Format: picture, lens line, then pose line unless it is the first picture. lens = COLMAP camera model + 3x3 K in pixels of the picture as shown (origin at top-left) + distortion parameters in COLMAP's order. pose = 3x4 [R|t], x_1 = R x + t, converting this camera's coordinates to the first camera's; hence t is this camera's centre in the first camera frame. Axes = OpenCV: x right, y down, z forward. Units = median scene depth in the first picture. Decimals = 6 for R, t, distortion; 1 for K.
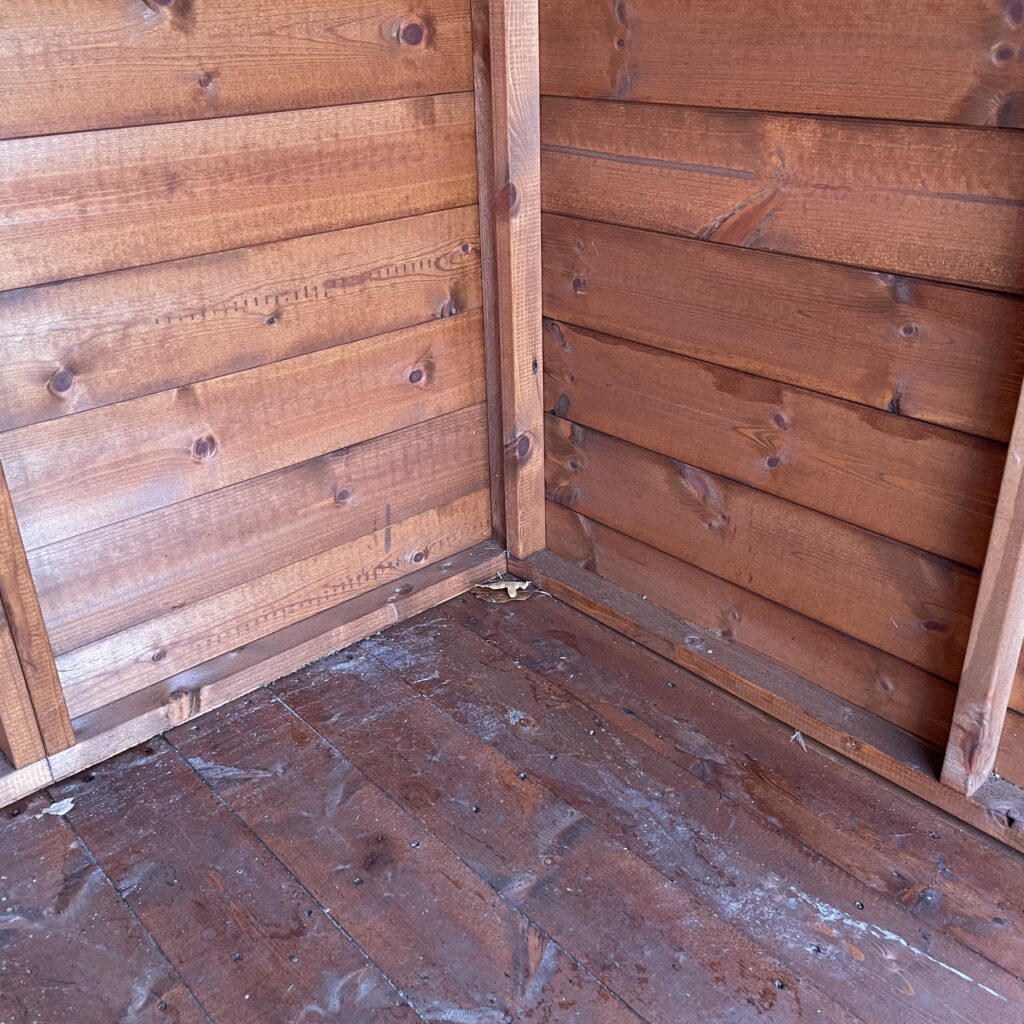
lens RADIAL K [[1025.1, 0, 517.6], [0, 1025.1, 518.1], [0, 0, 1]] dist [0.020684, 0.000000]
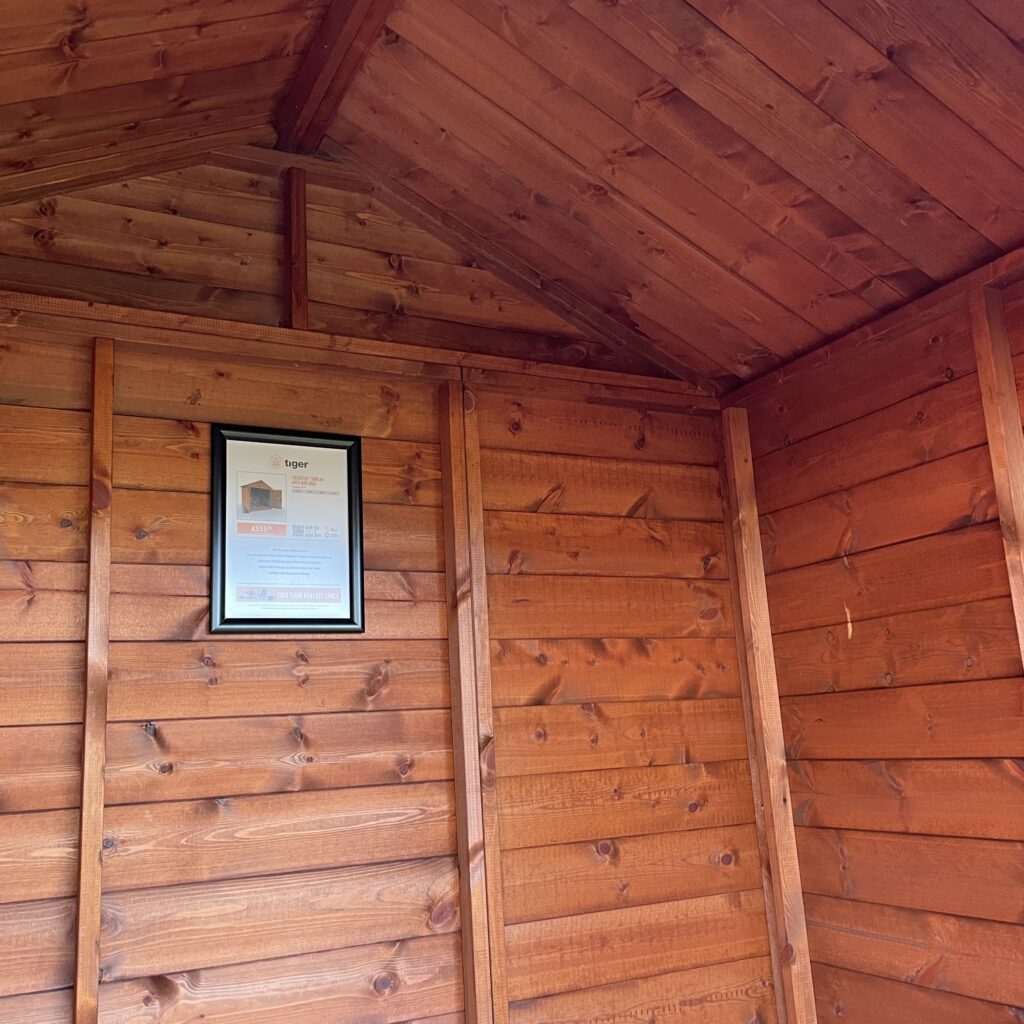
lens RADIAL K [[1025.1, 0, 490.6], [0, 1025.1, 521.6], [0, 0, 1]] dist [0.020684, 0.000000]
pose [[0.960492, -0.089279, -0.263598, 0.033055], [-0.095673, 0.783503, -0.613979, 0.238461], [0.261345, 0.614941, 0.744007, -0.892435]]
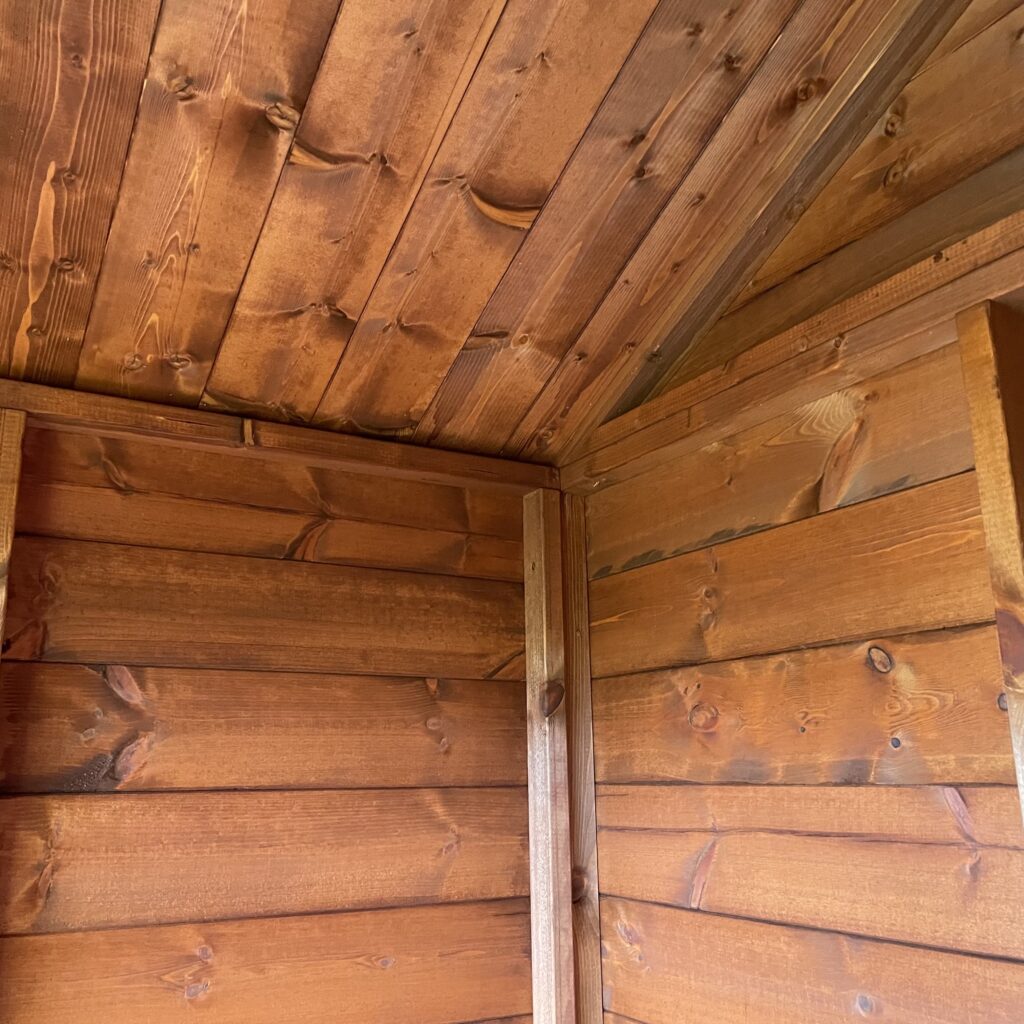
lens RADIAL K [[1025.1, 0, 512.5], [0, 1025.1, 516.6], [0, 0, 1]] dist [0.020684, 0.000000]
pose [[-0.210133, -0.219088, -0.952809, -0.165260], [-0.427426, 0.897084, -0.112010, -0.536264], [0.879290, 0.383718, -0.282151, -0.058769]]
